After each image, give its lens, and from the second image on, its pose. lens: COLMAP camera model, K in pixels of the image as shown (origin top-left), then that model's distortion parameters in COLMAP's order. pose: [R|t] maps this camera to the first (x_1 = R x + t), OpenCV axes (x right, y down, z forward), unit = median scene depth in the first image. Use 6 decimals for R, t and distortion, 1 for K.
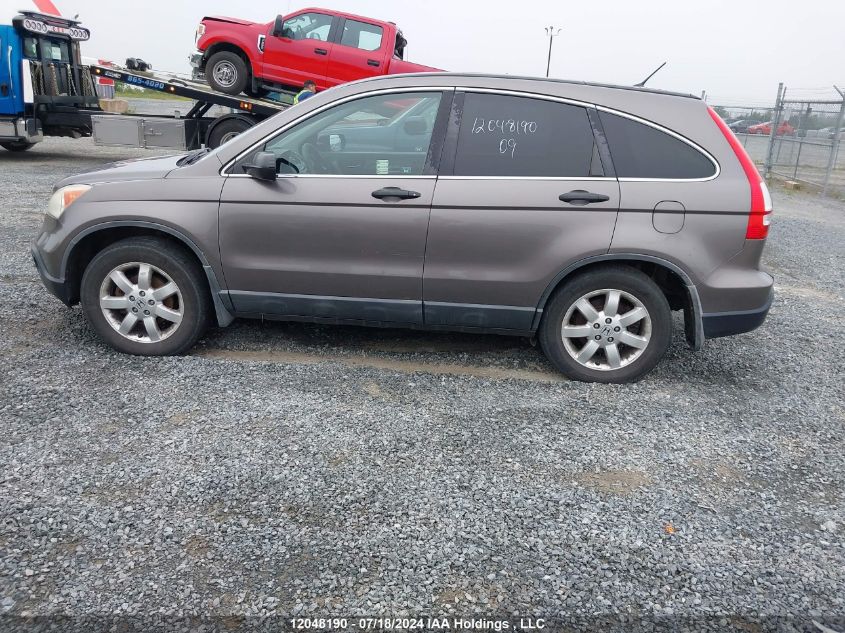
lens RADIAL K [[610.5, 0, 422.5], [0, 610.5, 316.5], [0, 0, 1]] dist [0.047297, -0.001944]
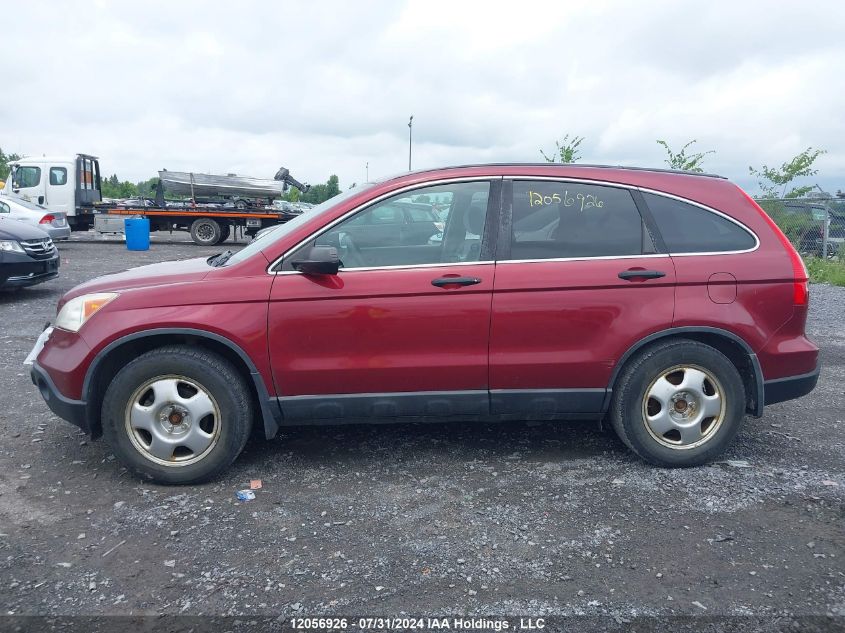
lens RADIAL K [[610.5, 0, 422.5], [0, 610.5, 316.5], [0, 0, 1]] dist [0.047297, -0.001944]
pose [[0.988607, -0.065732, 0.135409, -0.227979], [0.084522, 0.986811, -0.138056, -0.016134], [-0.124548, 0.147928, 0.981124, 0.064124]]
